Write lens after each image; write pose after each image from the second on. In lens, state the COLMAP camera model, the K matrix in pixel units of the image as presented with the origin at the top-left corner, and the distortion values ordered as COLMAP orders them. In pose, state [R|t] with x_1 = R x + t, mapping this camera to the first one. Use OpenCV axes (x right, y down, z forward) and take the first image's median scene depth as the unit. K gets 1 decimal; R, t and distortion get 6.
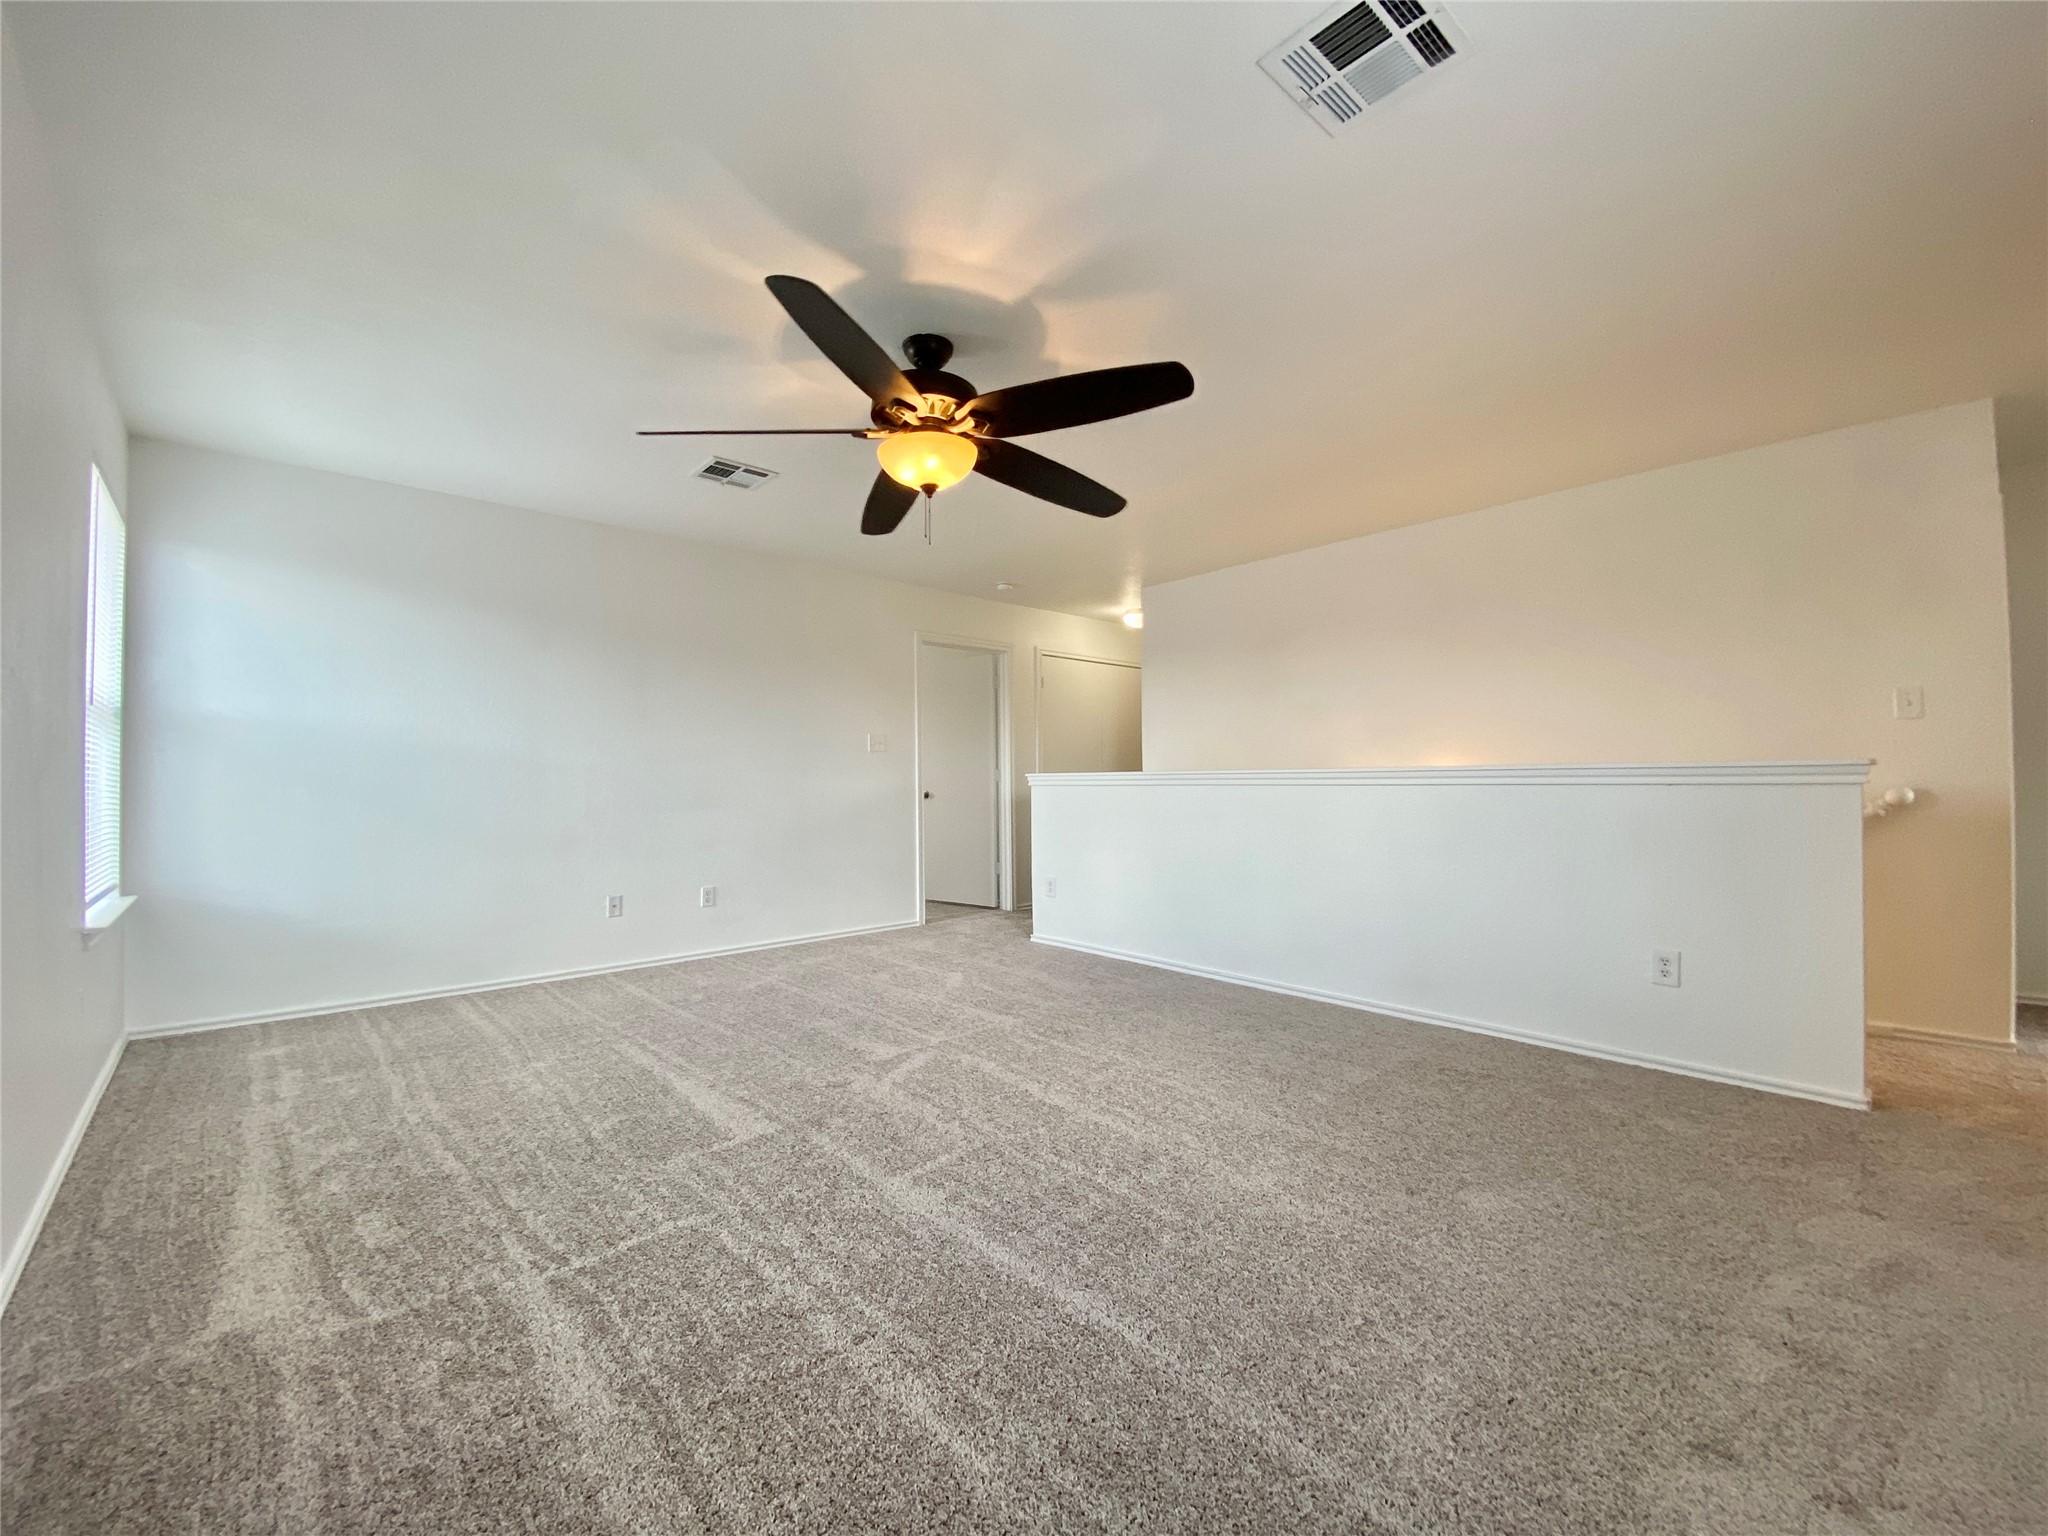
lens RADIAL K [[832.0, 0, 1028.5], [0, 832.0, 762.2], [0, 0, 1]] dist [0.015469, -0.000037]
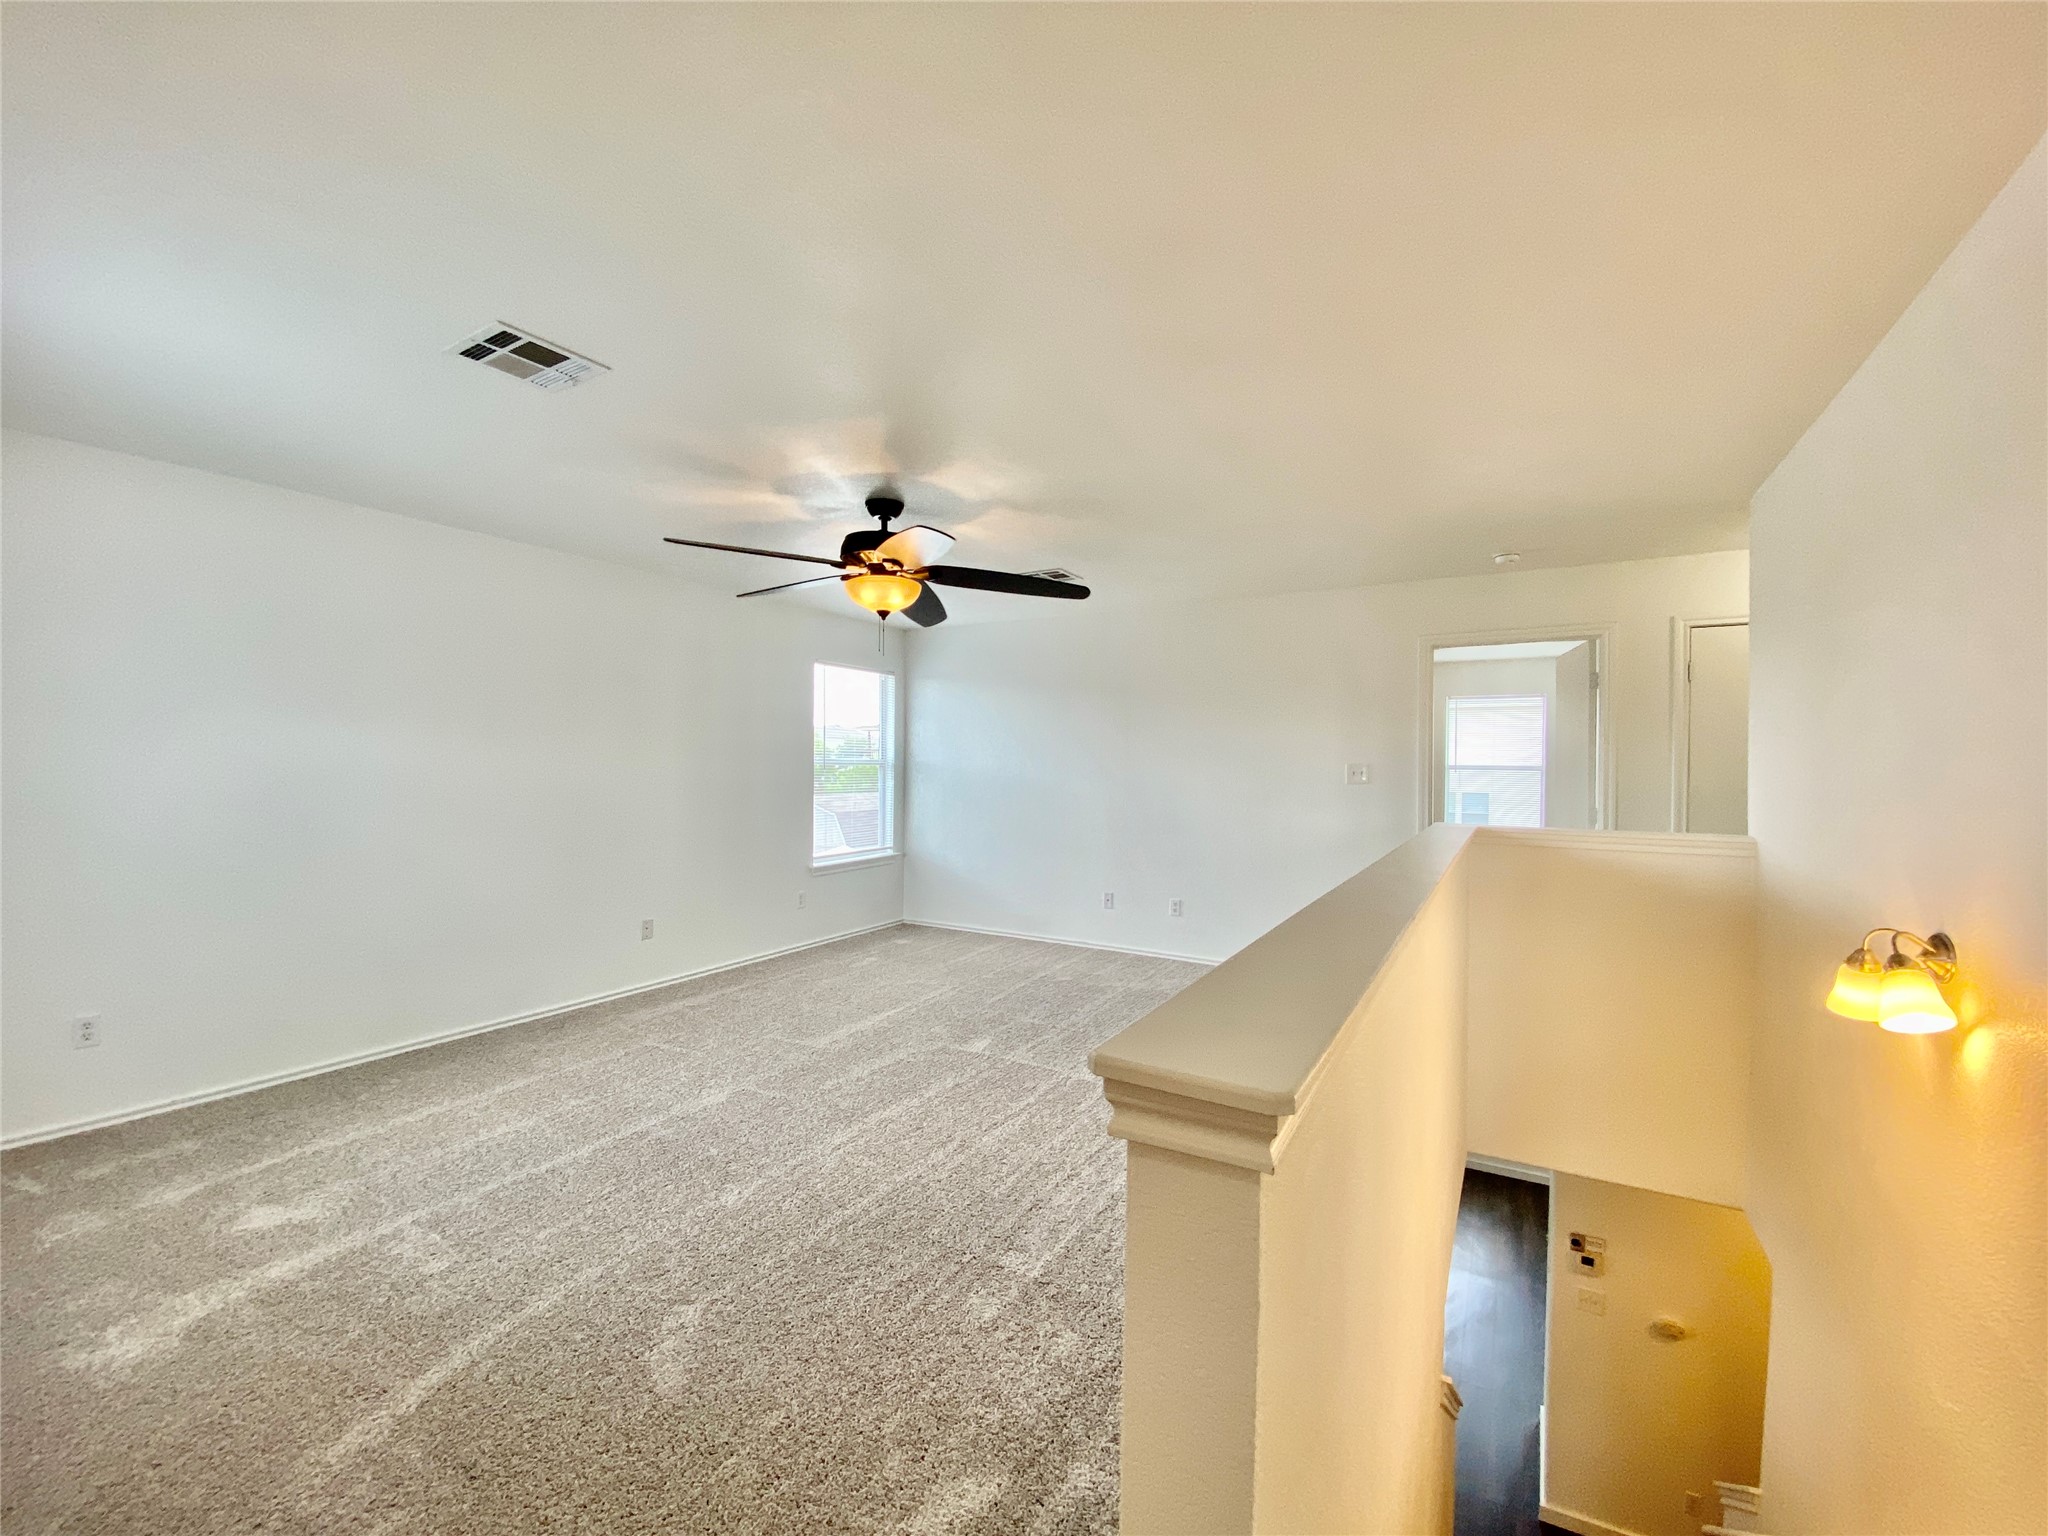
lens RADIAL K [[832.0, 0, 1028.5], [0, 832.0, 762.2], [0, 0, 1]] dist [0.015469, -0.000037]
pose [[0.303047, 0.004891, -0.952963, 1.032284], [0.022047, 0.999683, 0.012142, -0.092761], [0.952720, -0.024689, 0.302844, 0.706824]]
